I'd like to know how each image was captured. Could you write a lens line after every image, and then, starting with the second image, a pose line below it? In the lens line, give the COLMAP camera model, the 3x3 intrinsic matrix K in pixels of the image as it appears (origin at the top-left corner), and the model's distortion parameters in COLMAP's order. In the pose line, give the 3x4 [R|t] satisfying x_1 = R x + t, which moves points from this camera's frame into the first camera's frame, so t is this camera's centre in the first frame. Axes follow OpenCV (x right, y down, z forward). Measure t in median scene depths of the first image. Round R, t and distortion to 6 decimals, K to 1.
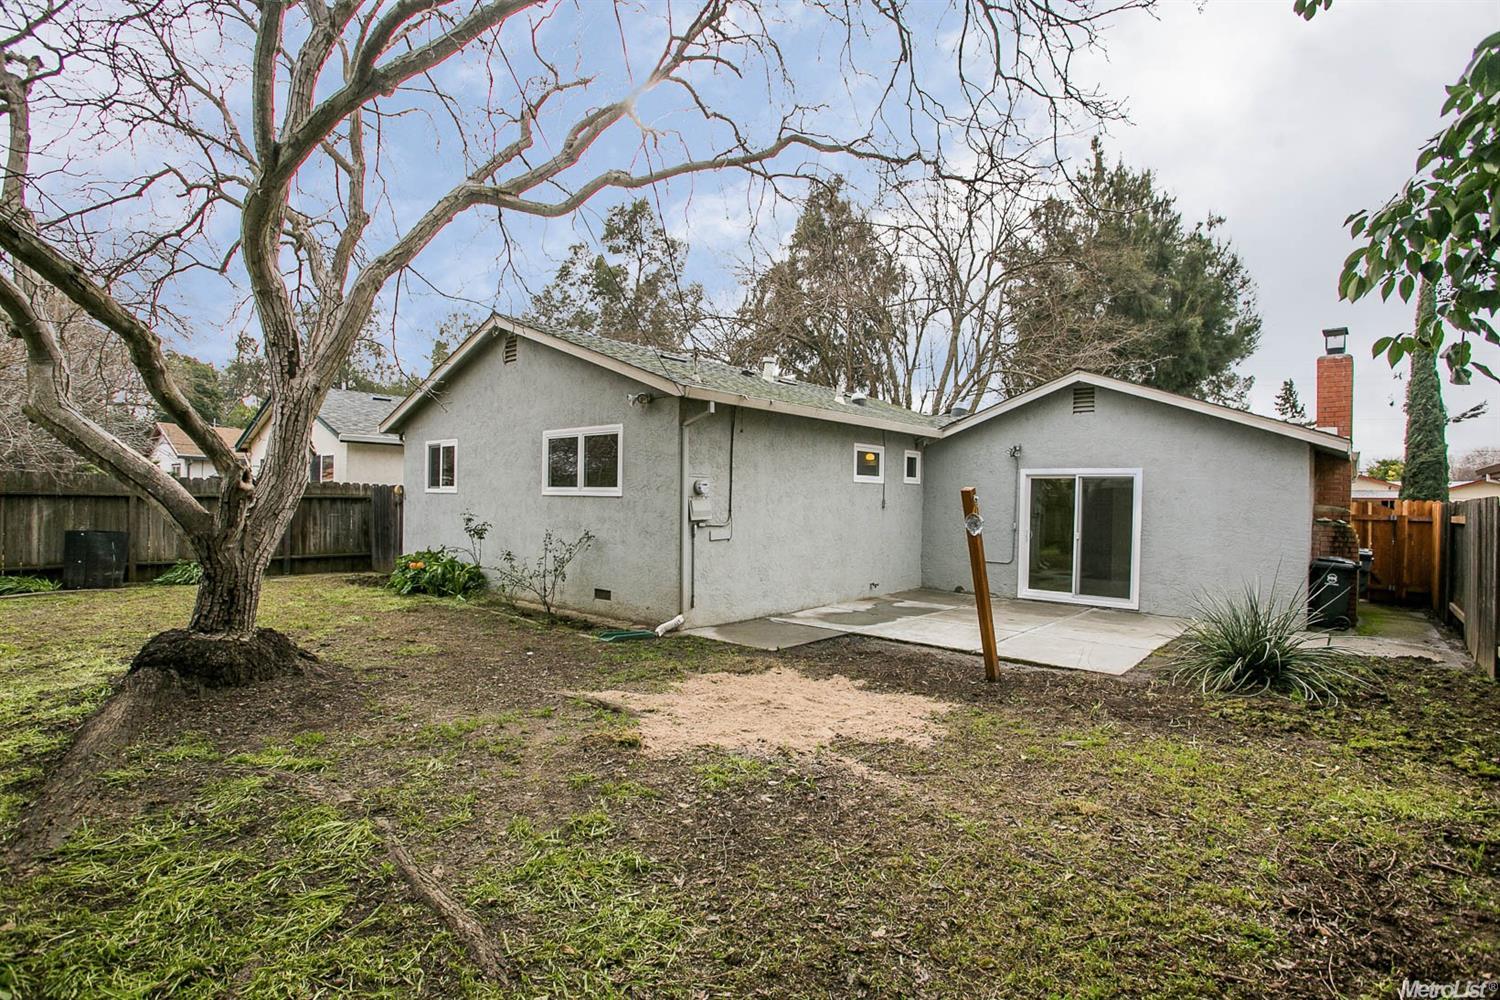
lens RADIAL K [[727.8, 0, 750.0], [0, 727.8, 500.0], [0, 0, 1]] dist [-0.076358, 0.036822]
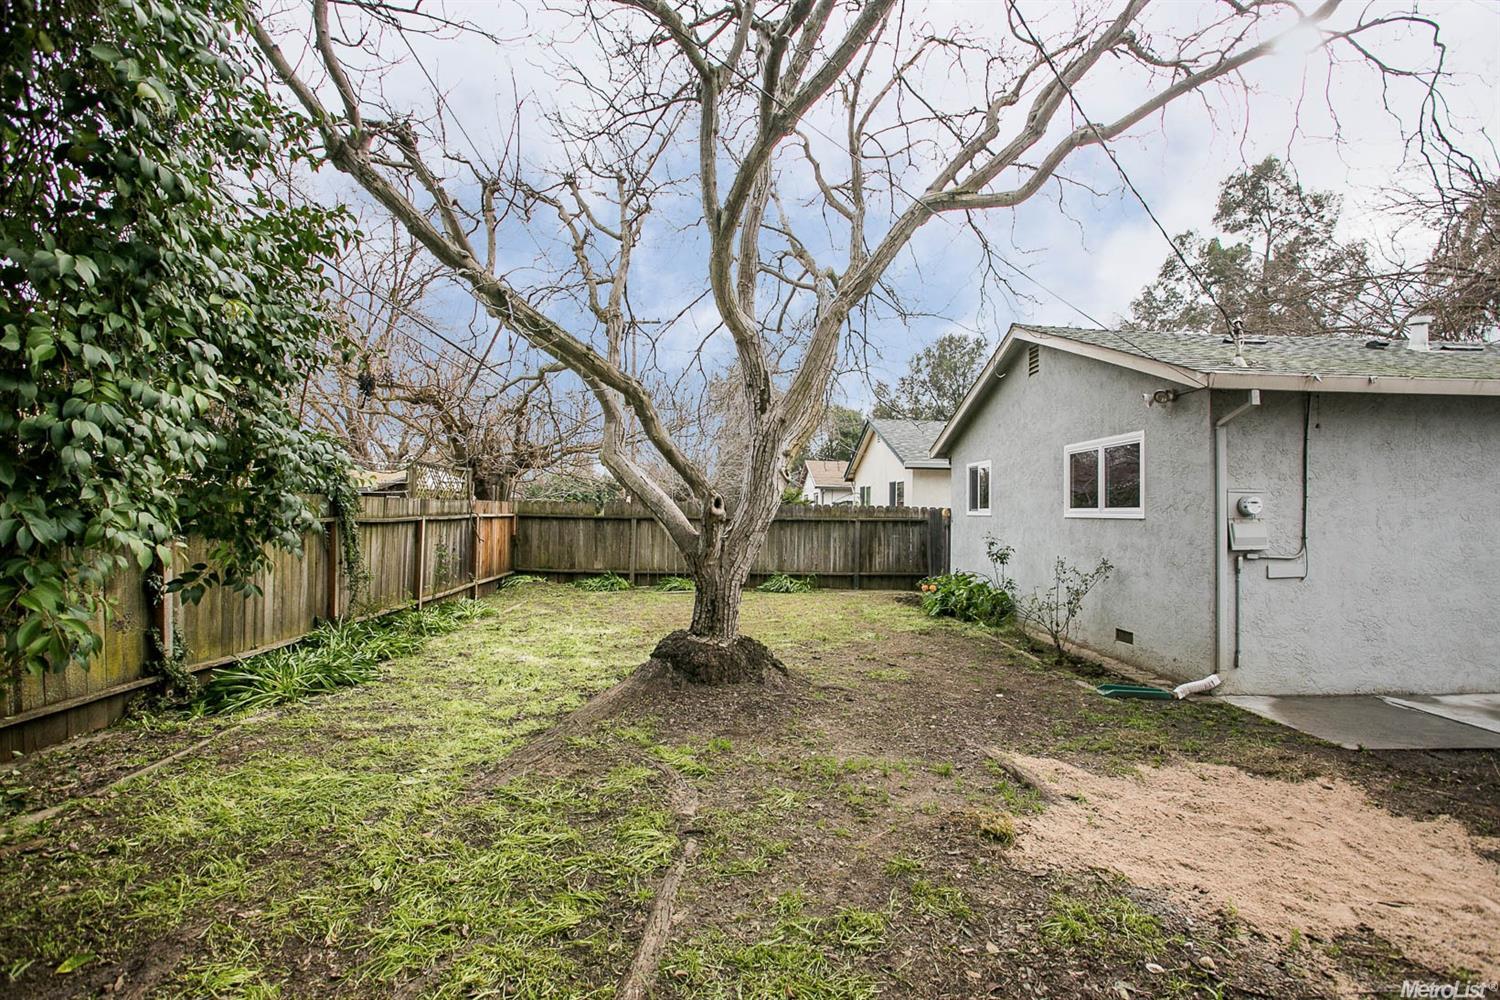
lens RADIAL K [[727.8, 0, 750.0], [0, 727.8, 500.0], [0, 0, 1]] dist [-0.076358, 0.036822]
pose [[0.687696, -0.021117, -0.725692, 0.104910], [-0.001039, 0.999547, -0.030070, -0.001439], [0.725998, 0.021433, 0.687362, 0.128964]]
